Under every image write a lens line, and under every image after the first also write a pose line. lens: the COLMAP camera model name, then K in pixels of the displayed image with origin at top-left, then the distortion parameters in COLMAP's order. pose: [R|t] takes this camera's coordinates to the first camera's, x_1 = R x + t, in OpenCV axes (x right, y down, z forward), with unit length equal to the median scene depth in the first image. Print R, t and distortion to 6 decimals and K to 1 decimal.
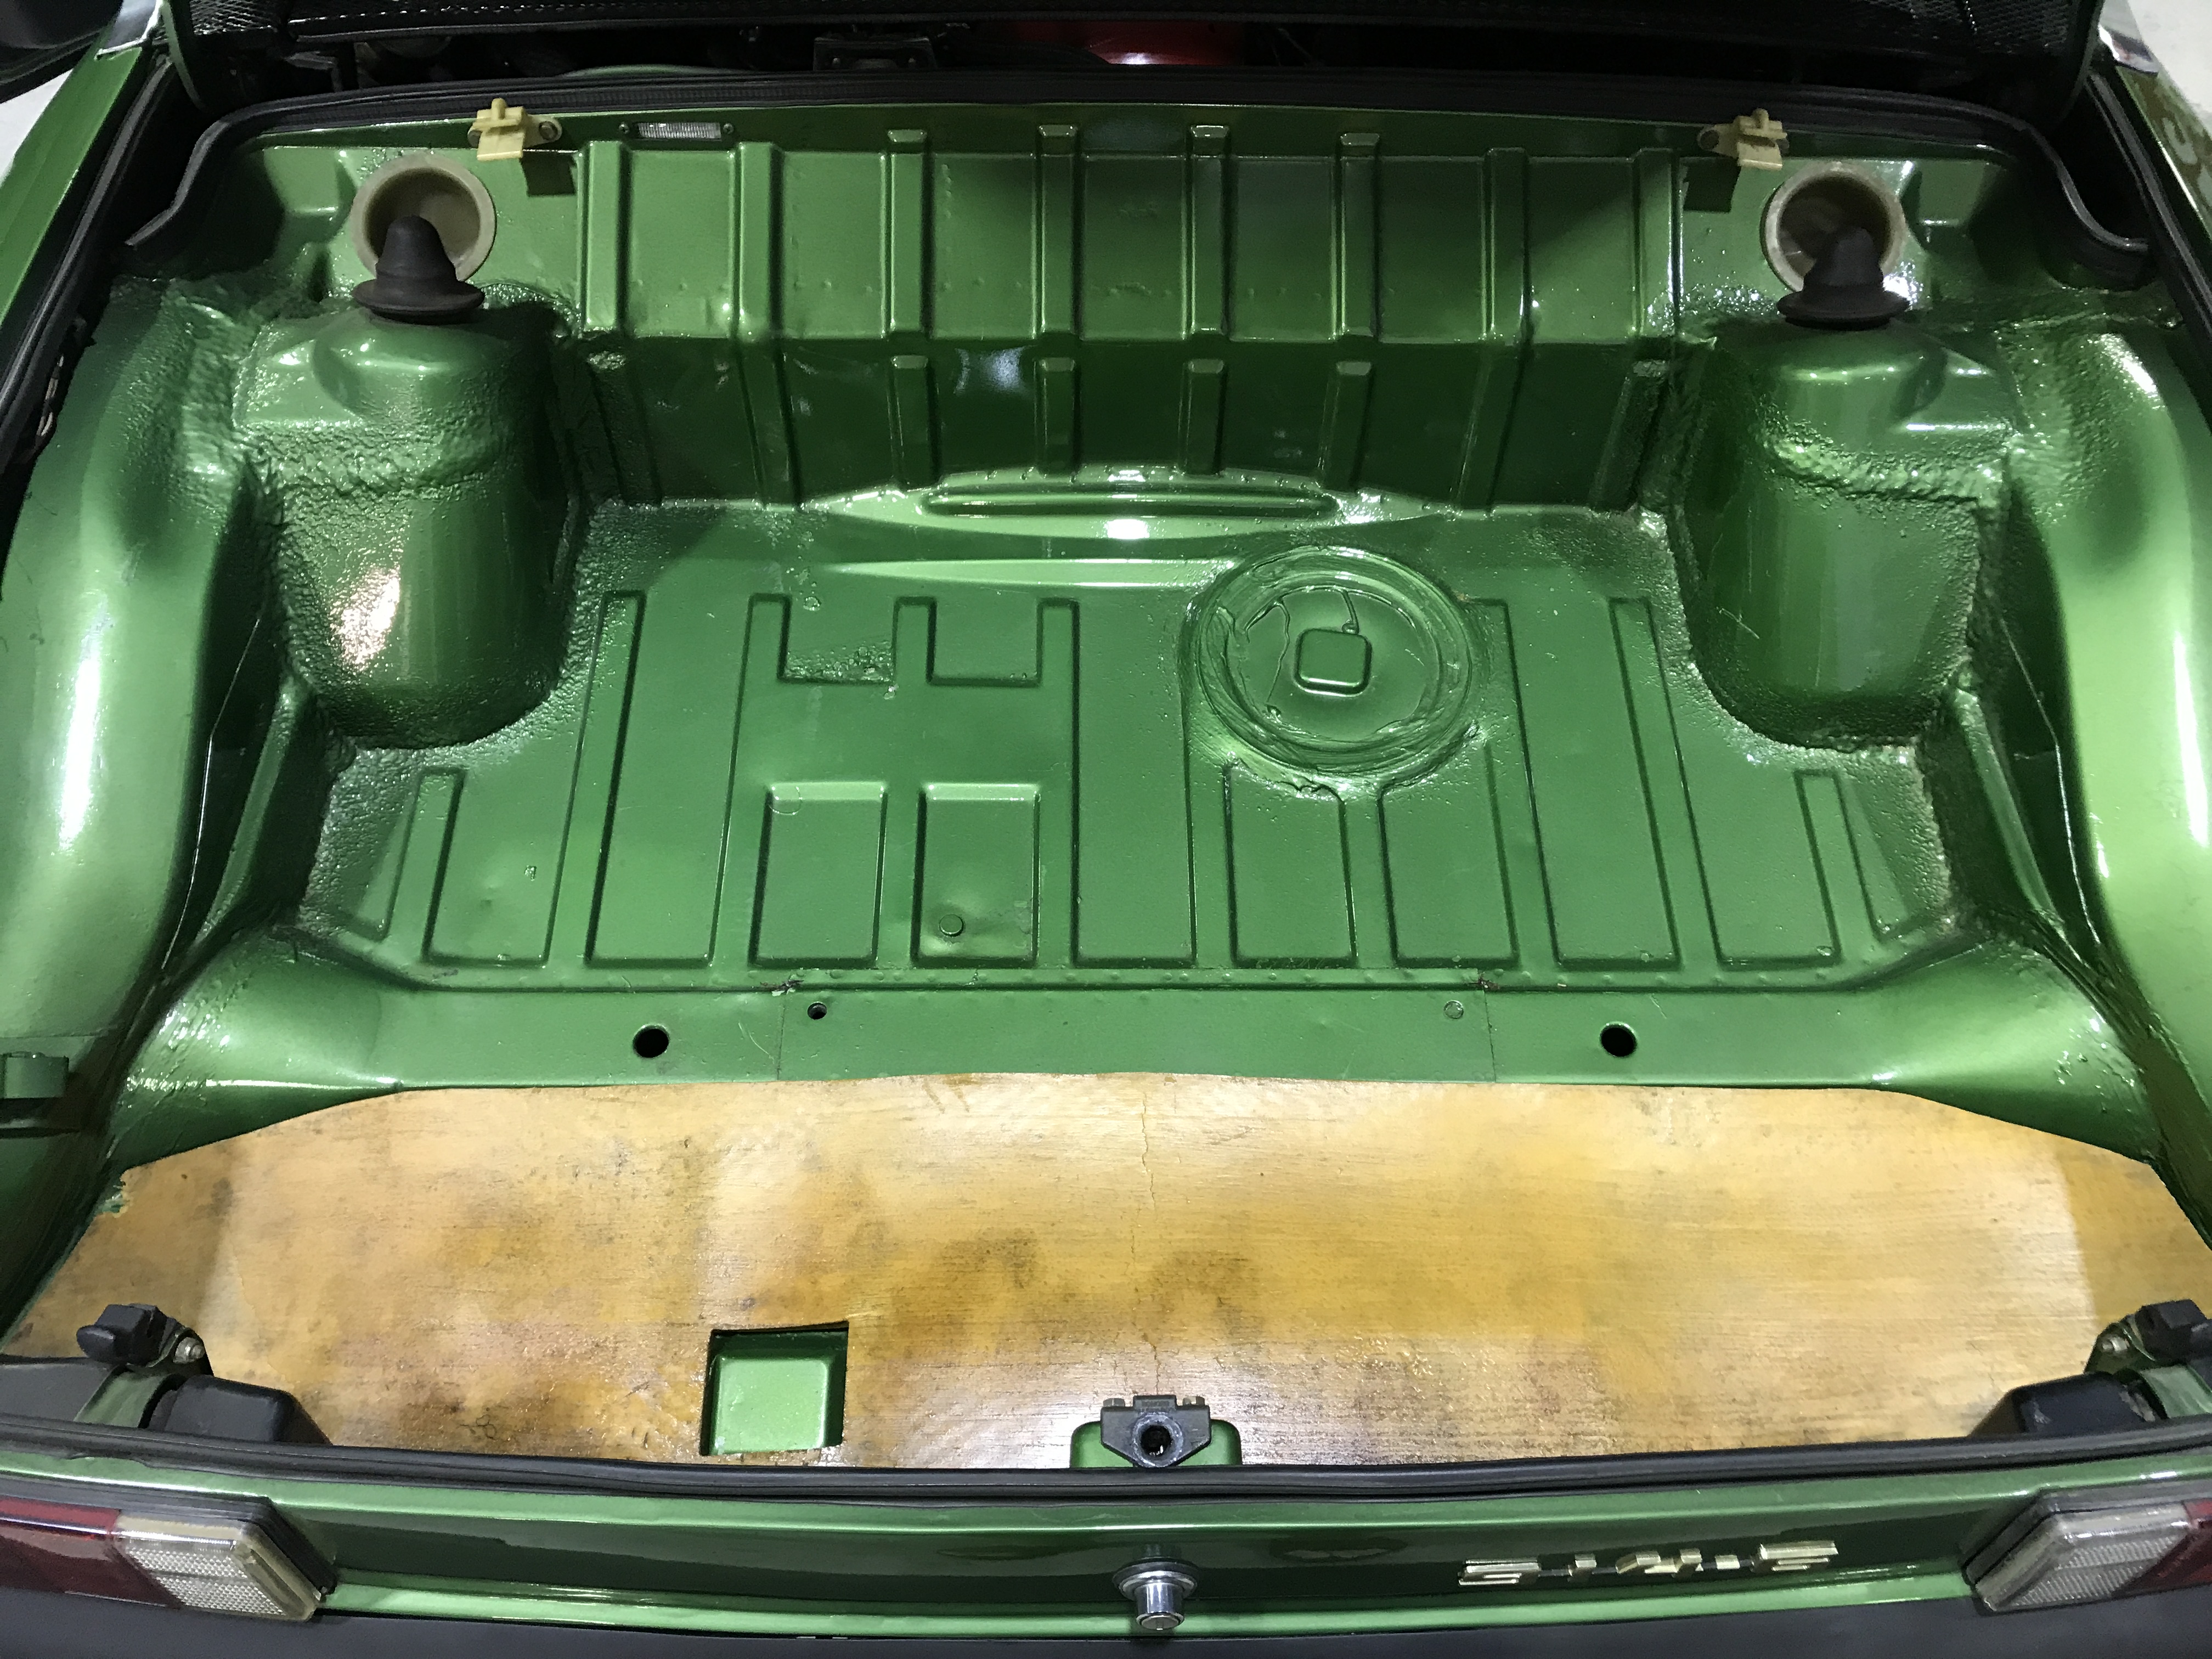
lens RADIAL K [[1783.2, 0, 1106.0], [0, 1783.2, 829.5], [0, 0, 1]] dist [0.011538, -0.002700]
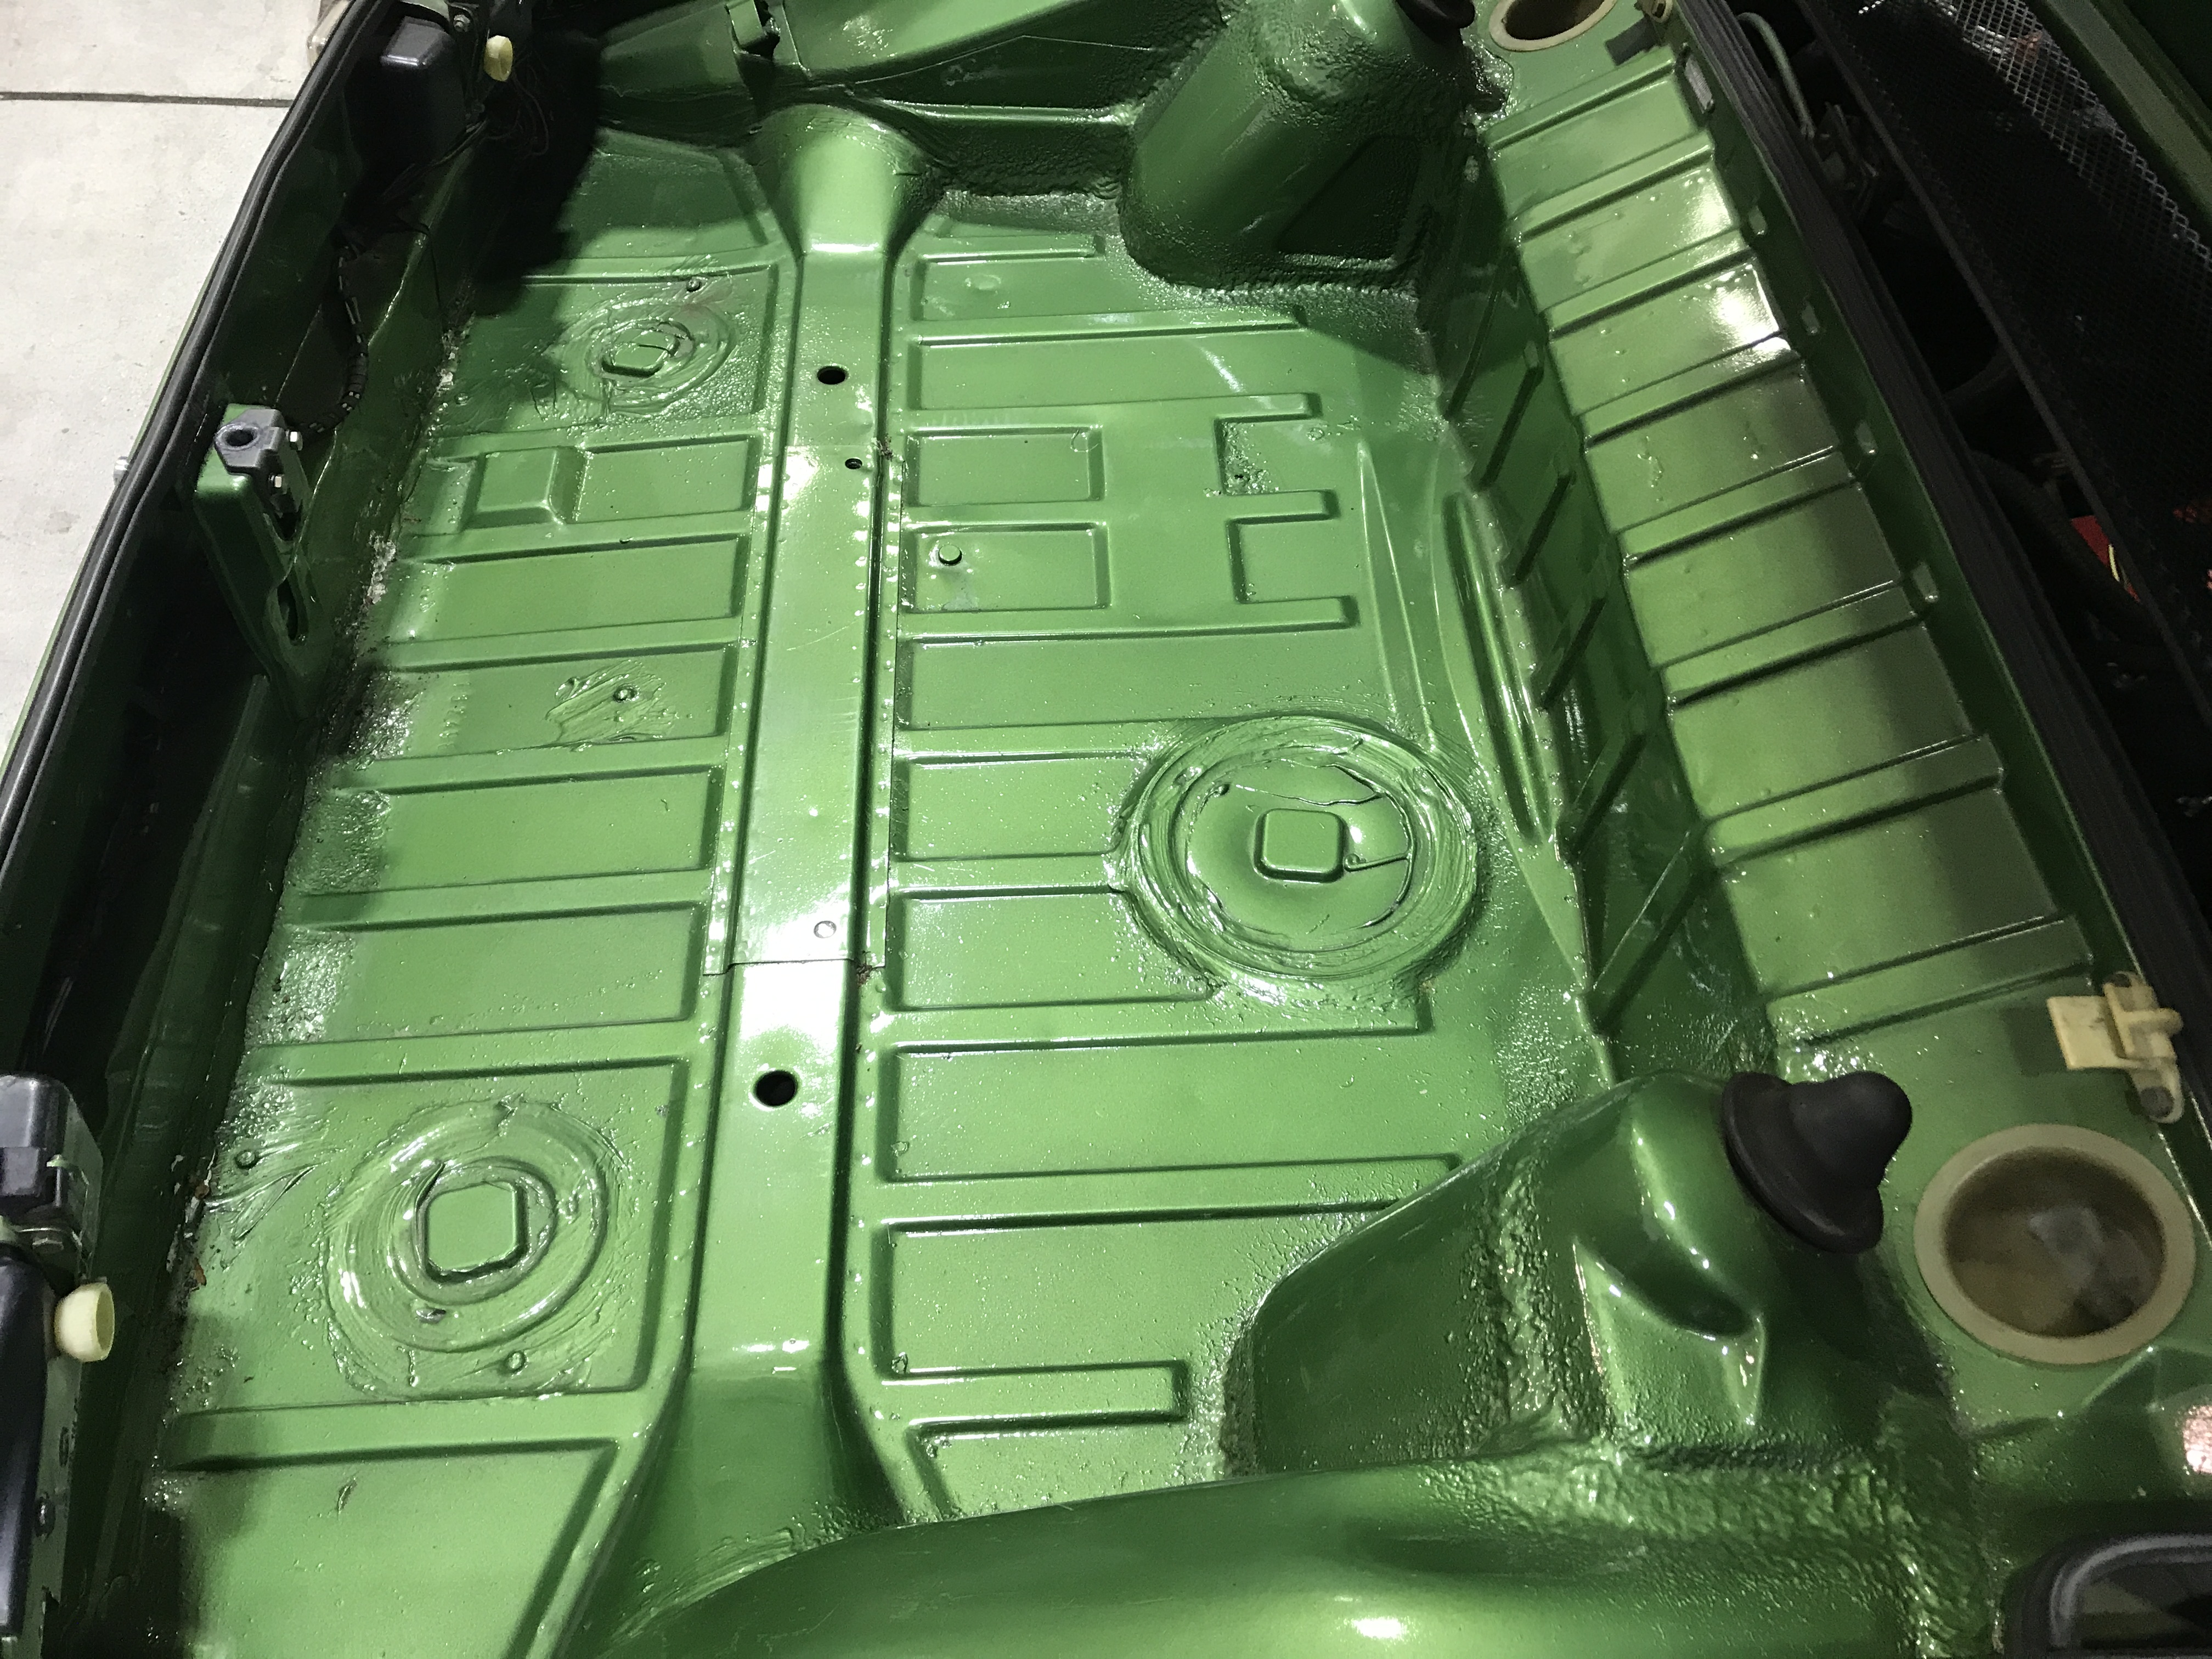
lens RADIAL K [[1783.2, 0, 1106.0], [0, 1783.2, 829.5], [0, 0, 1]] dist [0.011538, -0.002700]
pose [[0.044967, 0.782976, -0.620424, 0.697324], [-0.859721, 0.346630, 0.375137, -0.362931], [0.508781, 0.516523, 0.688728, 0.414259]]
